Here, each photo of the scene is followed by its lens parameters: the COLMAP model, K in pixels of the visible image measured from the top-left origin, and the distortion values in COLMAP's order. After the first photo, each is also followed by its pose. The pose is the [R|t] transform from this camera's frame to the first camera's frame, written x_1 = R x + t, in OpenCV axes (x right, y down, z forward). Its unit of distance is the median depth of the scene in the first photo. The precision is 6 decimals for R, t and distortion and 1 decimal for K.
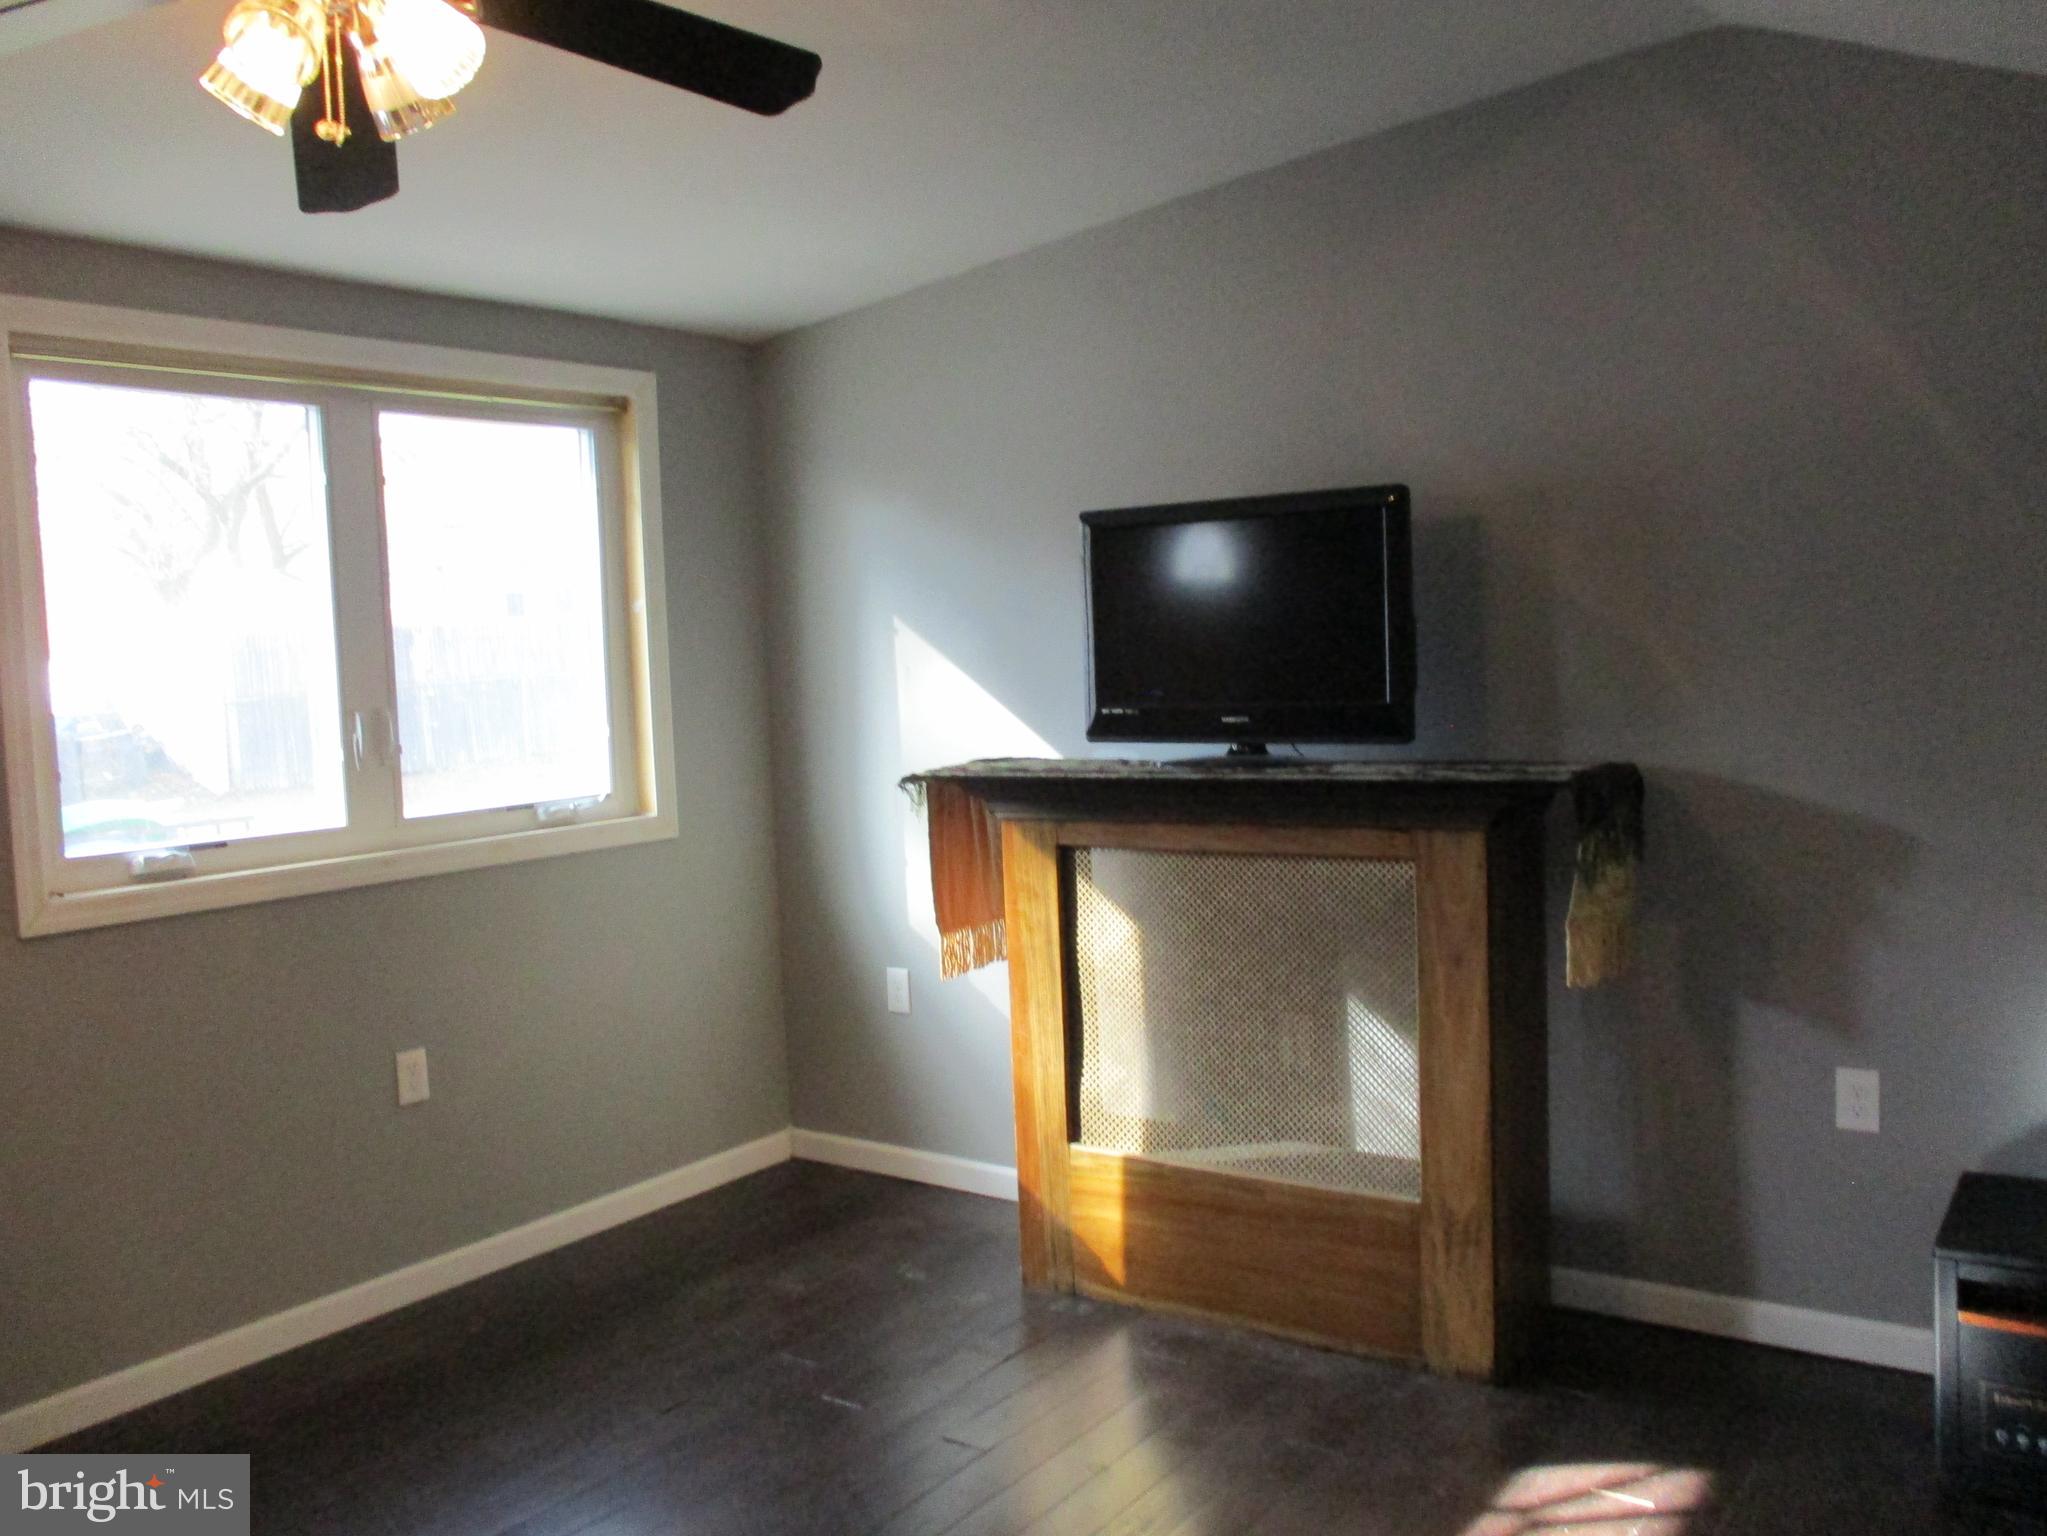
lens RADIAL K [[1704.6, 0, 1023.5], [0, 1704.6, 768.0], [0, 0, 1]] dist [-0.025664, 0.007057]
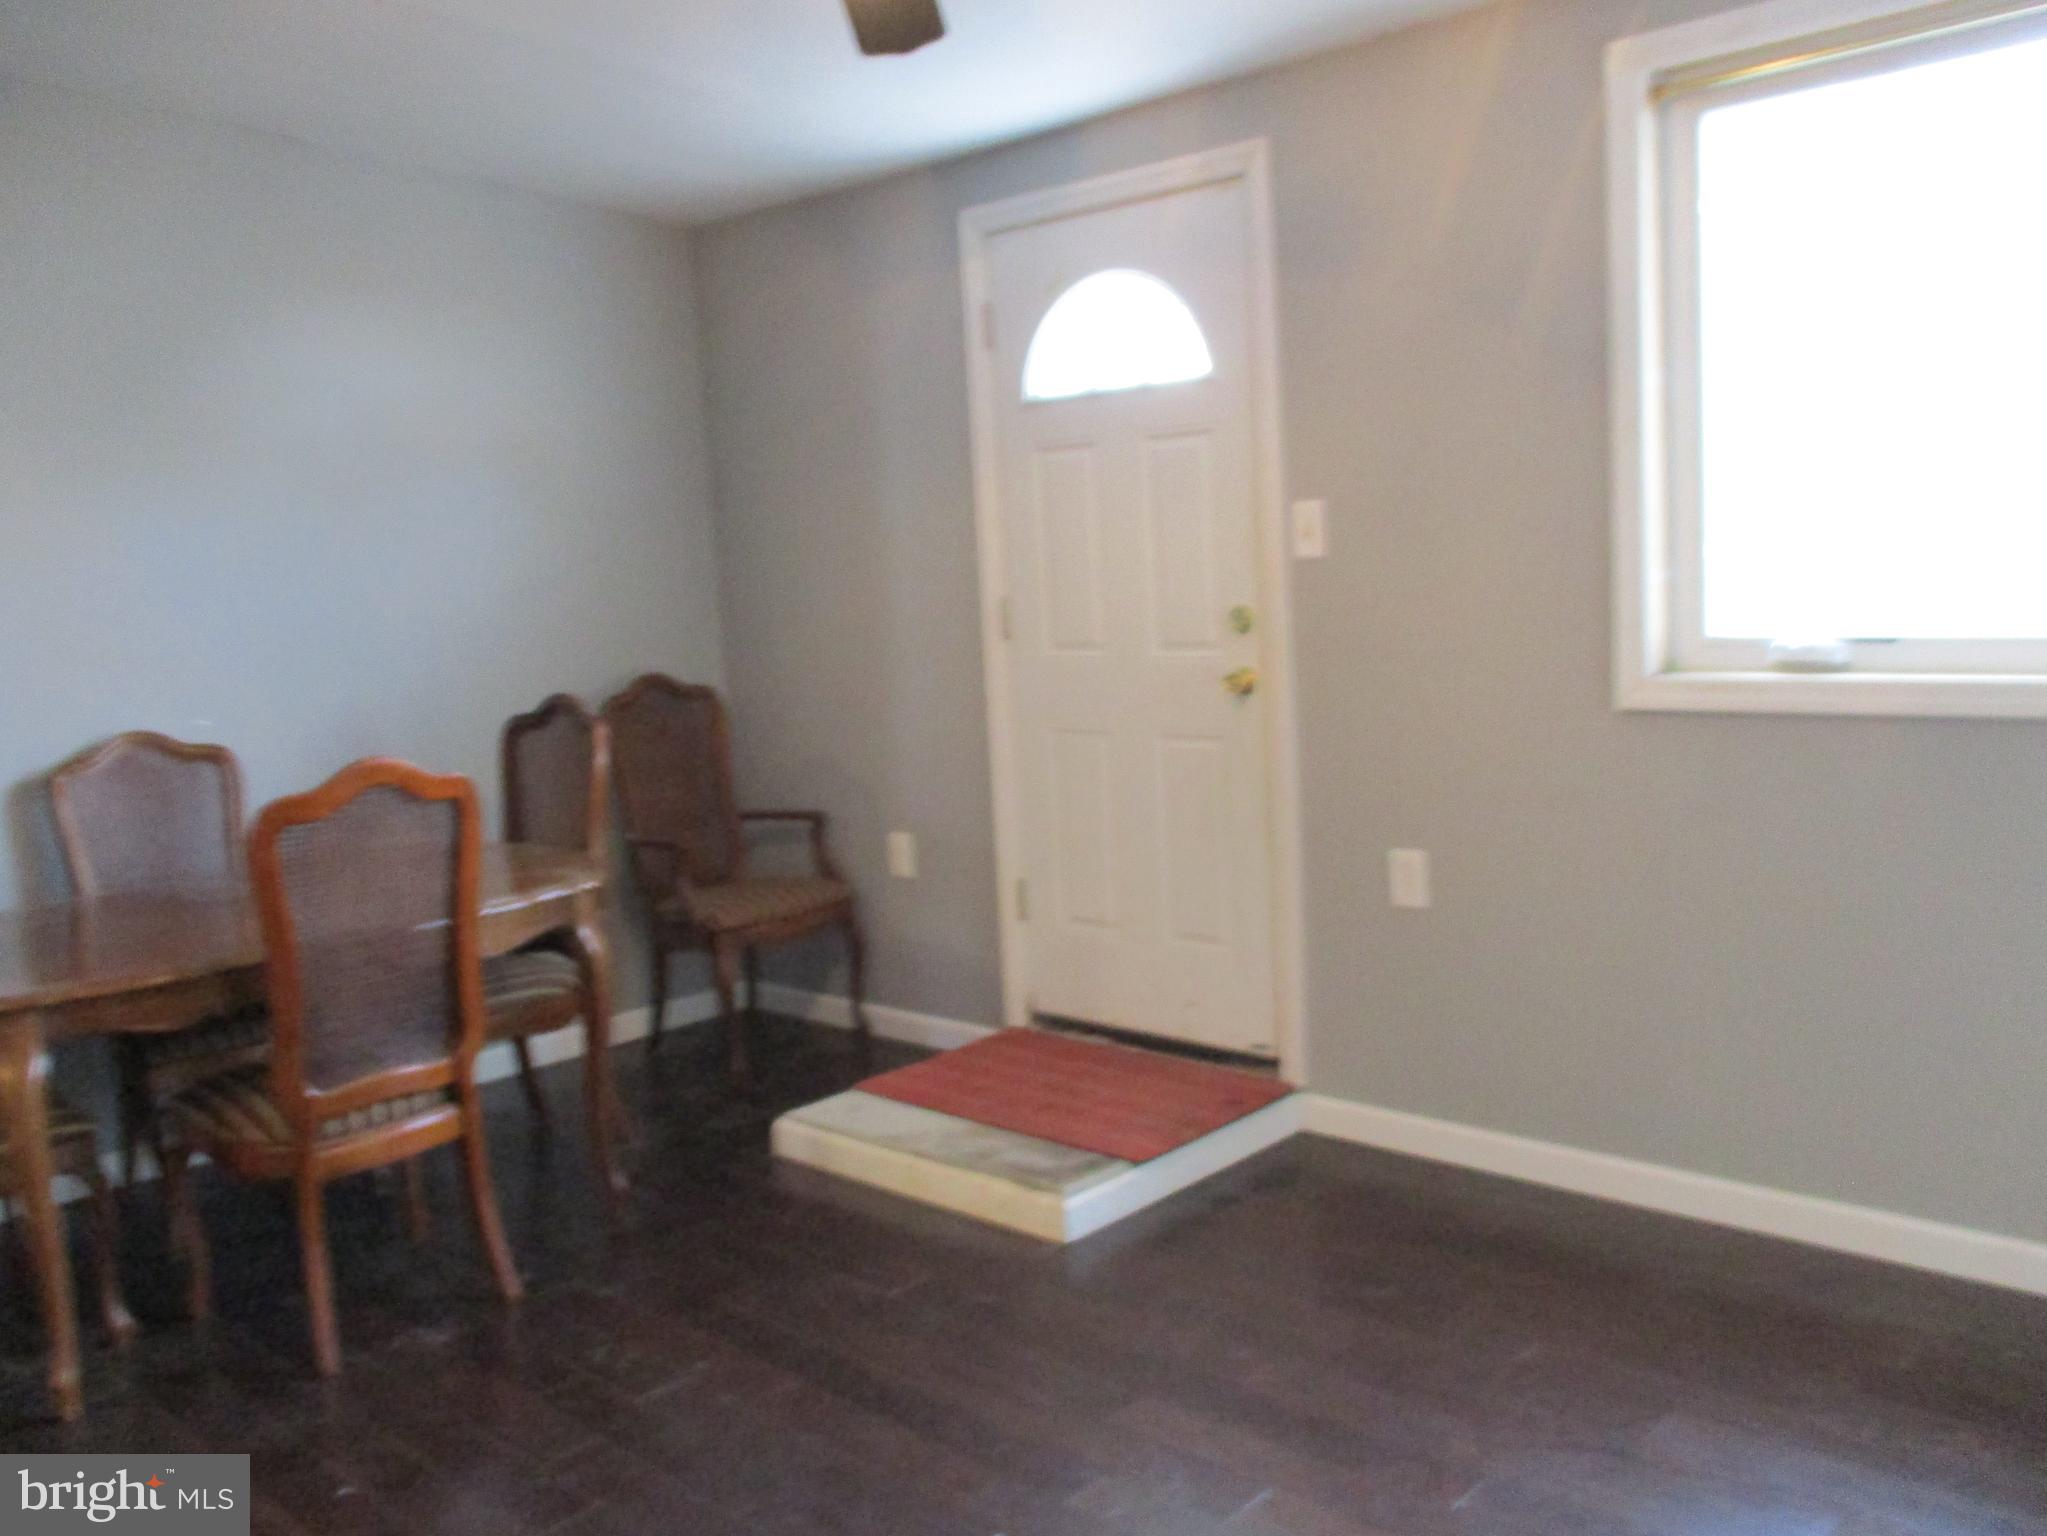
lens RADIAL K [[1704.6, 0, 1023.5], [0, 1704.6, 768.0], [0, 0, 1]] dist [-0.025664, 0.007057]
pose [[-0.118171, 0.170578, -0.978232, 0.402466], [-0.012538, 0.984800, 0.173238, -0.032044], [0.992914, 0.032737, -0.114236, 0.702109]]
